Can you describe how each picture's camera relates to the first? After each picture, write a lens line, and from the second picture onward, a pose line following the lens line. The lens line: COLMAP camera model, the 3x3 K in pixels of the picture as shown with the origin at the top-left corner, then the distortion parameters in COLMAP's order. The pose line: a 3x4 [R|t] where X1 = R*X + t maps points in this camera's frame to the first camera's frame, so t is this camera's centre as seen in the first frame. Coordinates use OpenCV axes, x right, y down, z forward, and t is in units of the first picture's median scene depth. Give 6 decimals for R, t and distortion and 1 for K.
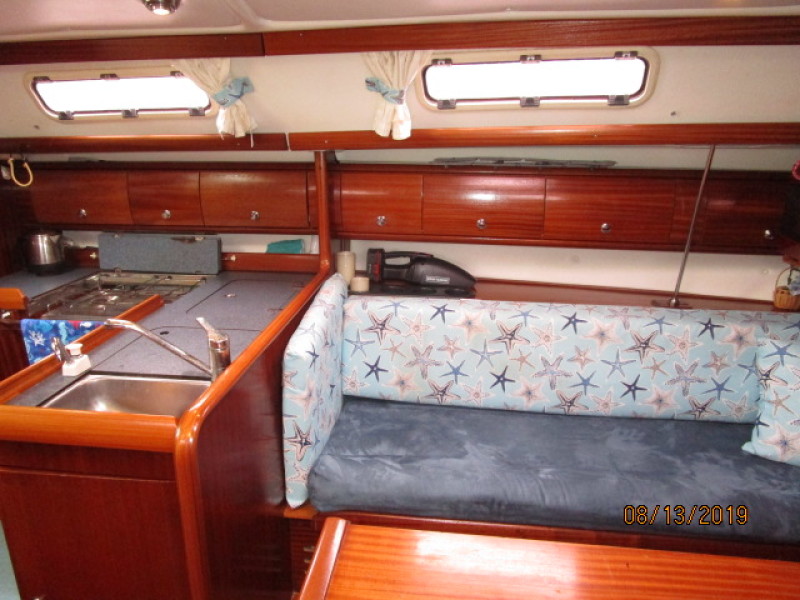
lens RADIAL K [[565.3, 0, 401.2], [0, 565.3, 298.1], [0, 0, 1]] dist [-0.034077, 0.011748]
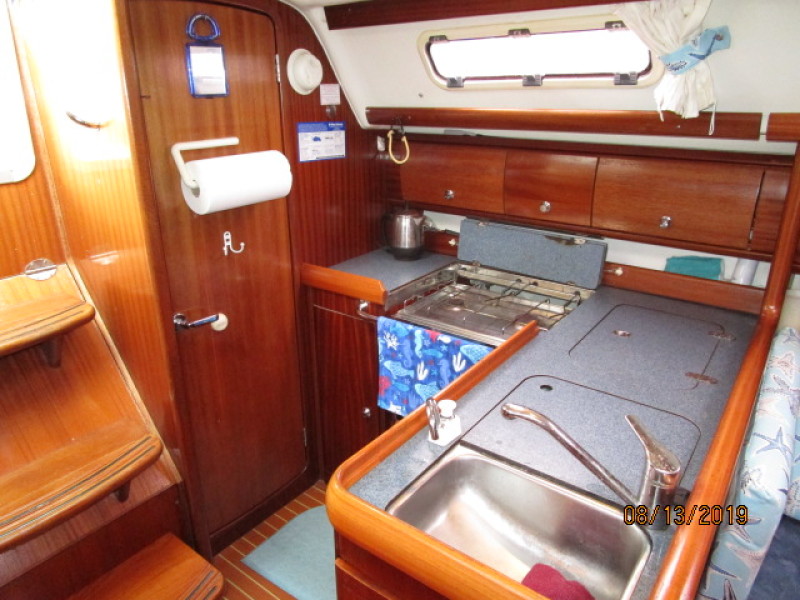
lens RADIAL K [[565.3, 0, 401.9], [0, 565.3, 299.6], [0, 0, 1]] dist [-0.034077, 0.011748]
pose [[0.857536, 0.177985, -0.482653, -0.207173], [-0.141949, 0.983682, 0.110543, -0.090002], [0.494452, -0.026282, 0.868807, 0.221493]]
